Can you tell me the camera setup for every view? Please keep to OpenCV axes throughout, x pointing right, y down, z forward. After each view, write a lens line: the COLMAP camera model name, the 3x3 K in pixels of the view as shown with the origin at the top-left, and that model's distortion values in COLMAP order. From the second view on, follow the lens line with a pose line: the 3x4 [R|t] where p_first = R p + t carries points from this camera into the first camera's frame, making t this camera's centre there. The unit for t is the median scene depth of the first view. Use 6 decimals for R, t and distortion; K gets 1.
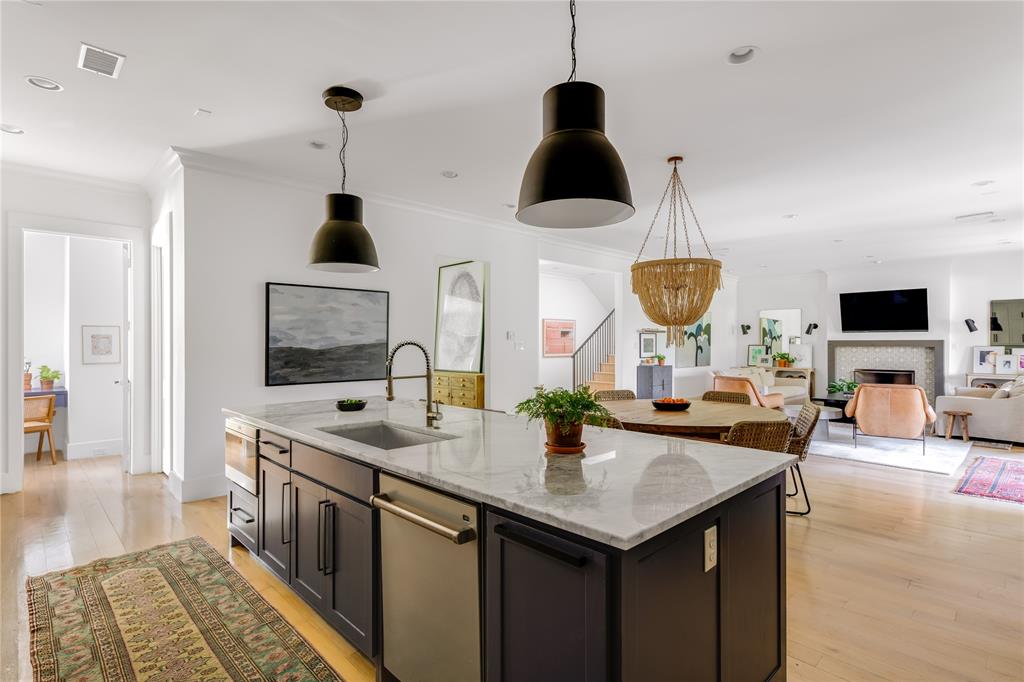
lens RADIAL K [[510.6, 0, 516.1], [0, 510.6, 341.6], [0, 0, 1]] dist [0.003592, 0.000400]
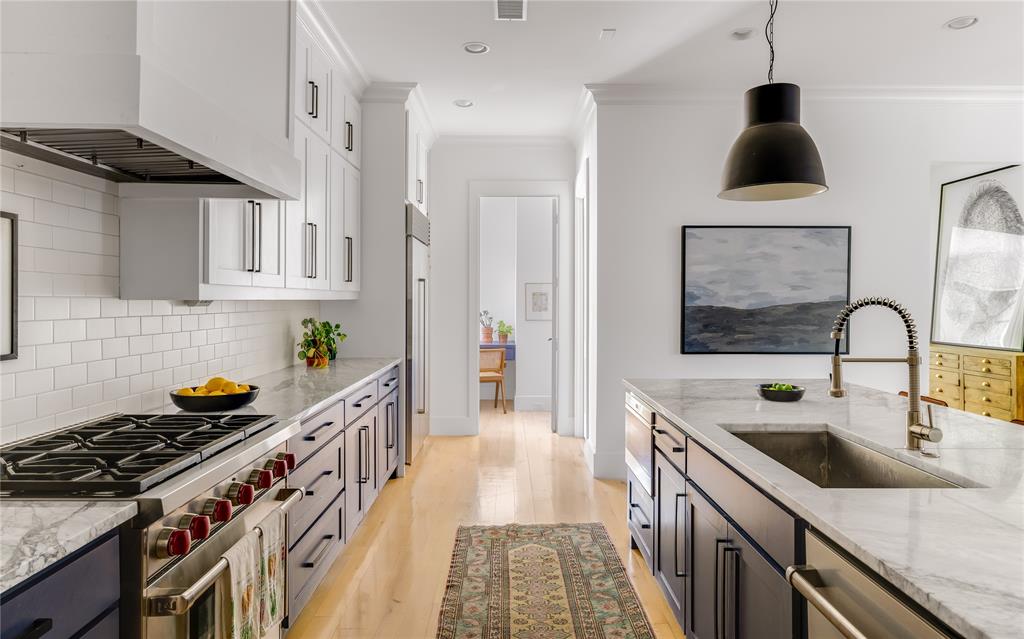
lens RADIAL K [[606.9, 0, 511.1], [0, 606.9, 301.6], [0, 0, 1]] dist [-0.002671, 0.002635]
pose [[0.719321, 0.004044, -0.694667, -0.019780], [-0.000841, 0.999987, 0.004950, -0.000500], [0.694678, -0.002976, 0.719315, 0.165827]]
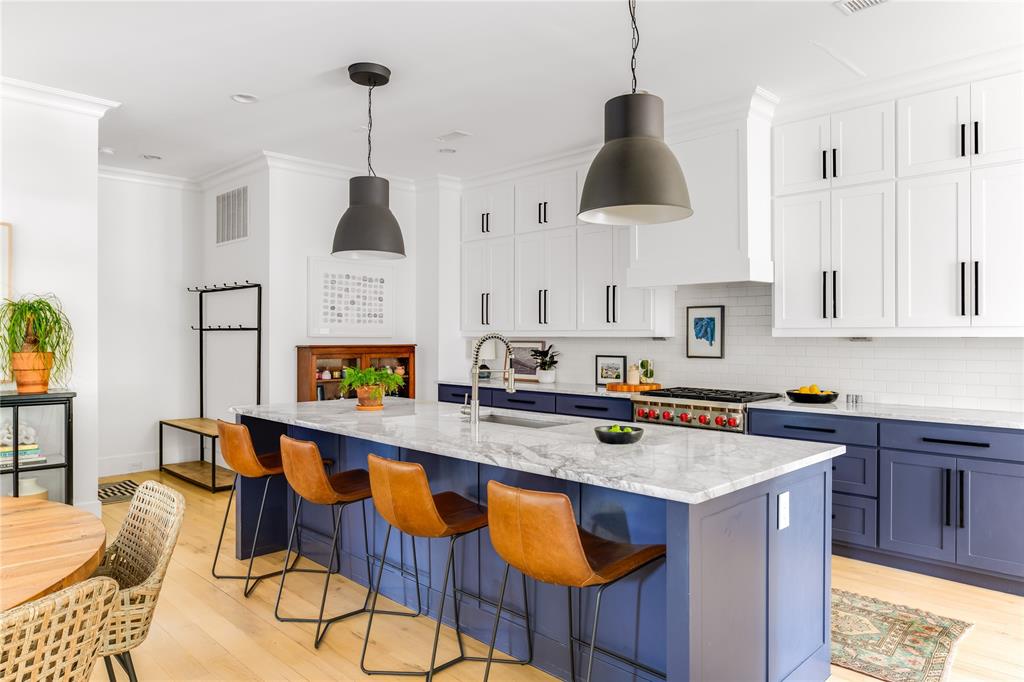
lens RADIAL K [[676.6, 0, 512.5], [0, 676.6, 338.6], [0, 0, 1]] dist [-0.000074, 0.000037]
pose [[-0.999947, 0.000597, -0.010264, -0.181887], [0.000578, 0.999998, 0.001792, 0.002341], [0.010265, 0.001786, -0.999946, 1.830891]]
